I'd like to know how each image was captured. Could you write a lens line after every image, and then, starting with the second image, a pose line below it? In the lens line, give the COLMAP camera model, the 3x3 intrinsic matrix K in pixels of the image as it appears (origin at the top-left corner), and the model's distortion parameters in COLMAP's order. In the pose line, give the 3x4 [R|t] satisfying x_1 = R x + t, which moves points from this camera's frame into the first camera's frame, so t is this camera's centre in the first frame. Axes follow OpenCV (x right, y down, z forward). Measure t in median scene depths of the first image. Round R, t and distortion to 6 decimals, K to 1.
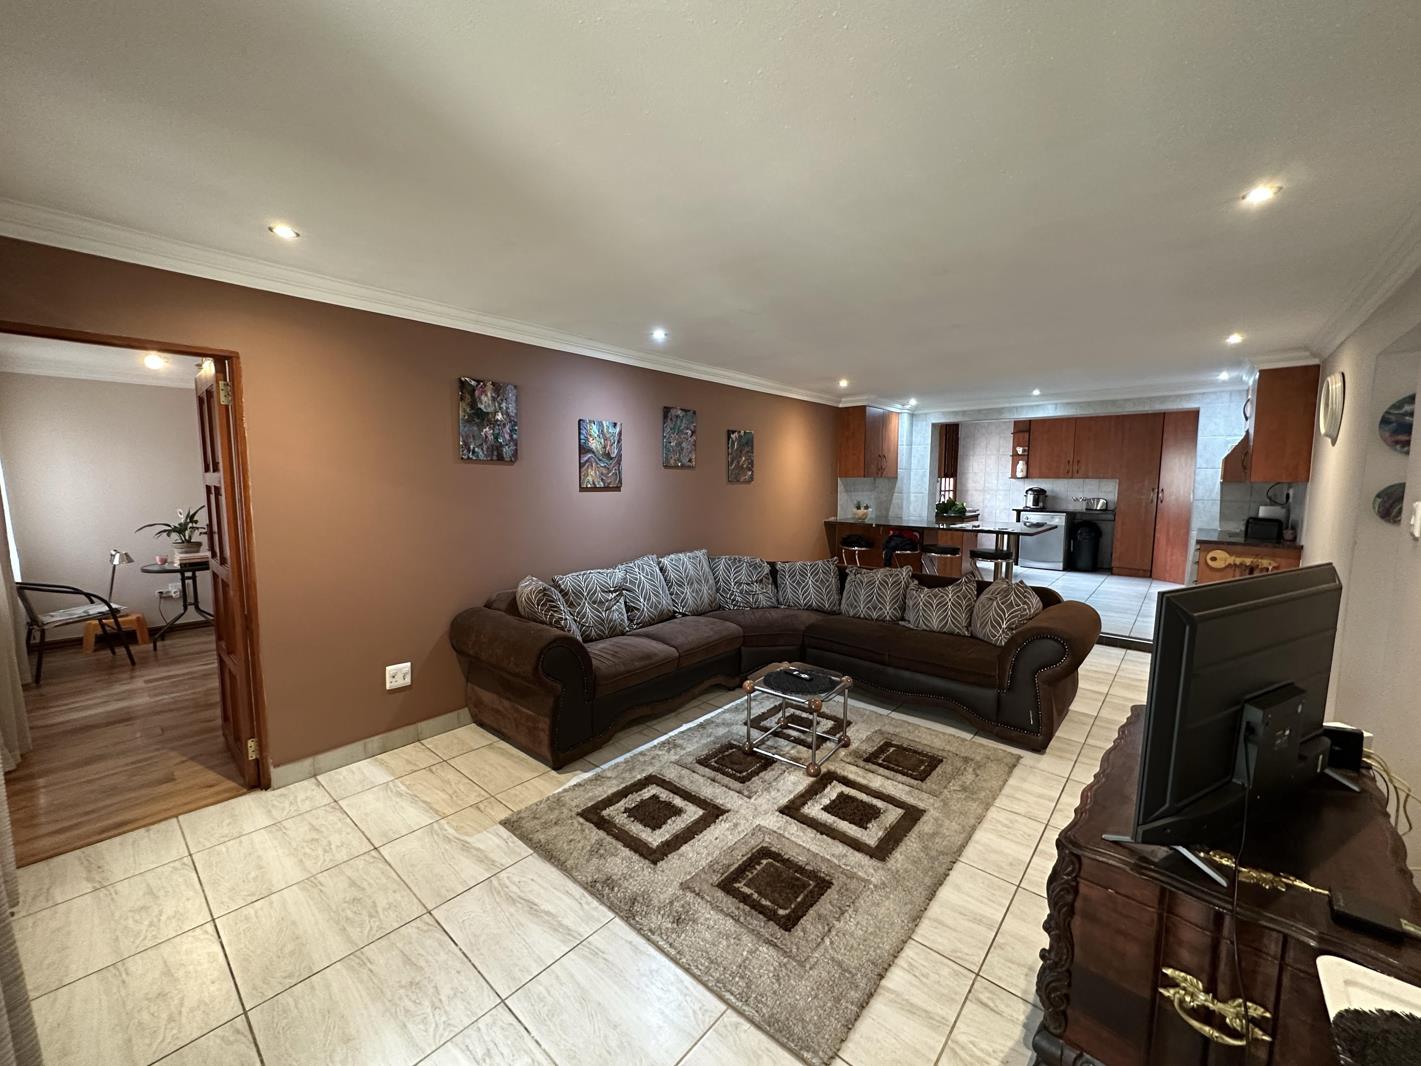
lens RADIAL K [[564.5, 0, 713.4], [0, 564.5, 531.2], [0, 0, 1]] dist [-0.006375, 0.000515]
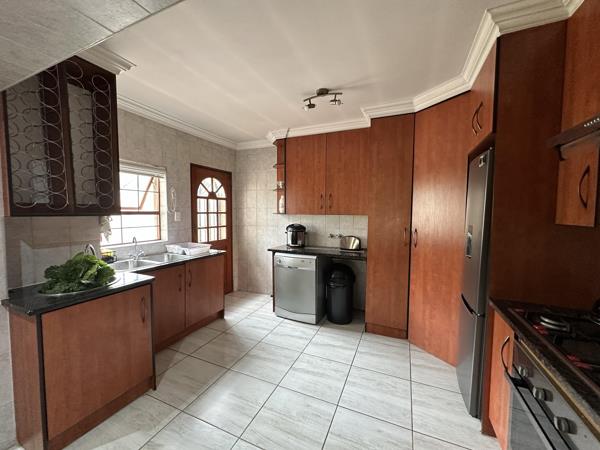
lens RADIAL K [[238.3, 0, 299.6], [0, 238.3, 225.2], [0, 0, 1]] dist [-0.006375, 0.000515]
pose [[0.956276, -0.015138, 0.292074, 0.906400], [0.025046, 0.999230, -0.030214, -0.123345], [-0.291392, 0.036208, 0.955918, 1.210547]]
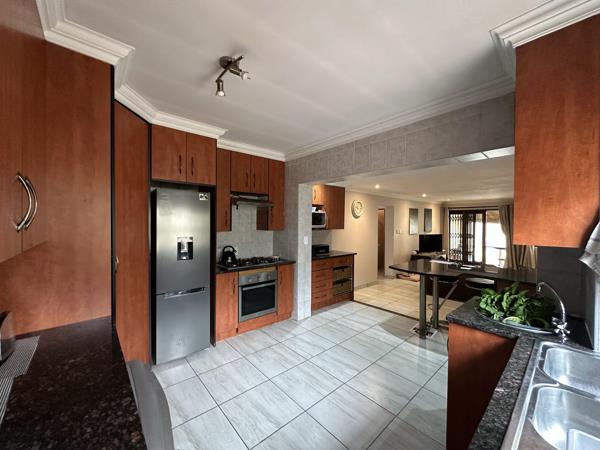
lens RADIAL K [[238.3, 0, 299.9], [0, 238.3, 225.5], [0, 0, 1]] dist [-0.006375, 0.000515]
pose [[-0.989287, -0.010929, 0.145576, 0.941057], [0.004984, 0.994084, 0.108500, -0.212972], [-0.145900, 0.108063, -0.983380, 2.003718]]
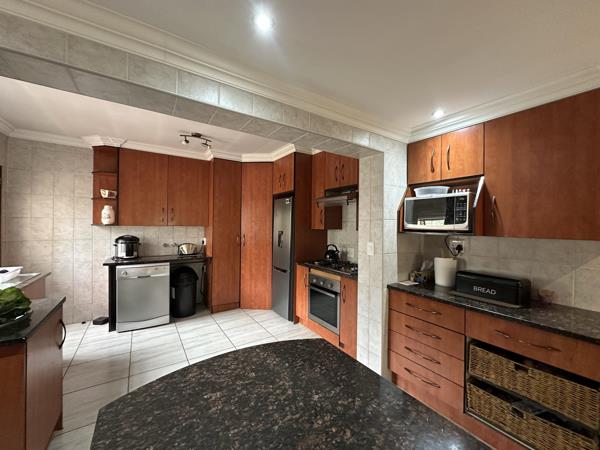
lens RADIAL K [[238.3, 0, 298.7], [0, 238.3, 226.0], [0, 0, 1]] dist [-0.006375, 0.000515]
pose [[0.271586, -0.004722, 0.962403, 0.539840], [0.079960, 0.996641, -0.017675, -0.124845], [-0.959087, 0.081754, 0.271051, 1.224834]]
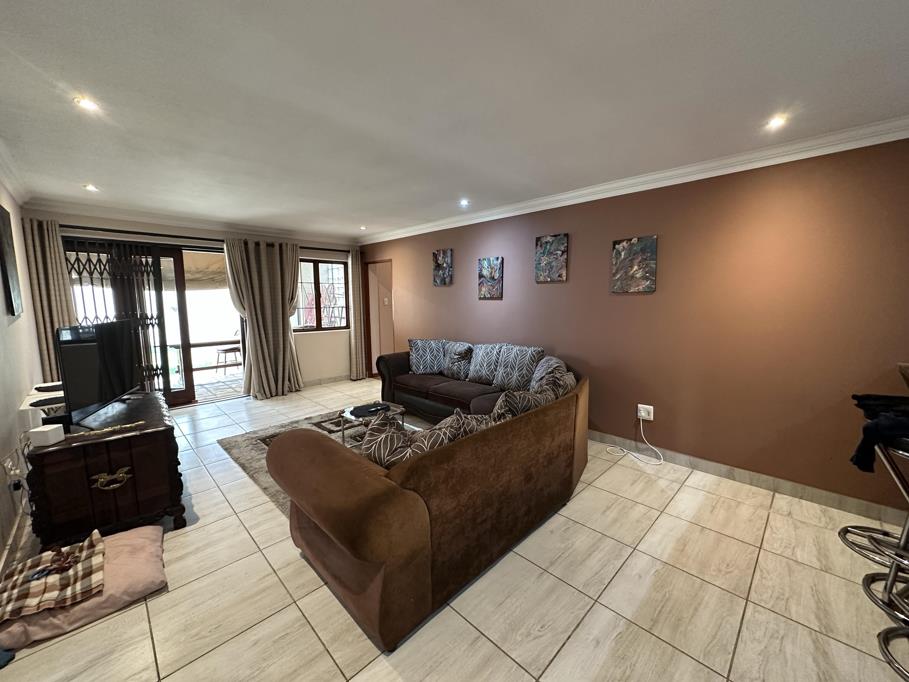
lens RADIAL K [[361.1, 0, 454.4], [0, 361.1, 338.7], [0, 0, 1]] dist [-0.006375, 0.000515]
pose [[-0.072356, 0.107671, -0.991550, 0.776667], [-0.089879, 0.989407, 0.113997, -0.060444], [0.993321, 0.097368, -0.061912, 0.850706]]
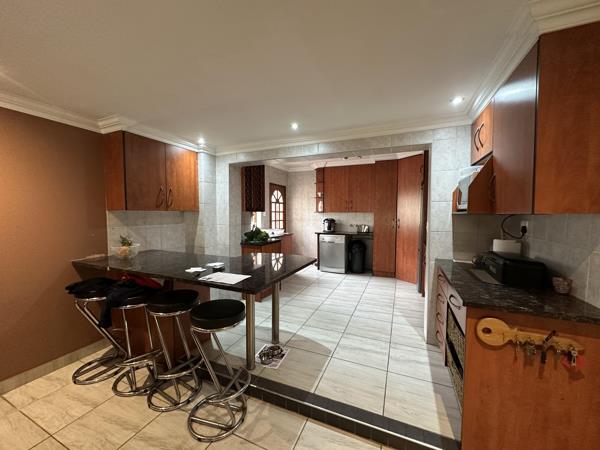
lens RADIAL K [[238.3, 0, 301.3], [0, 238.3, 224.1], [0, 0, 1]] dist [-0.006375, 0.000515]
pose [[0.953622, -0.014388, 0.300664, 0.588781], [0.028846, 0.998628, -0.043705, -0.067870], [-0.299622, 0.050351, 0.952728, 0.777231]]
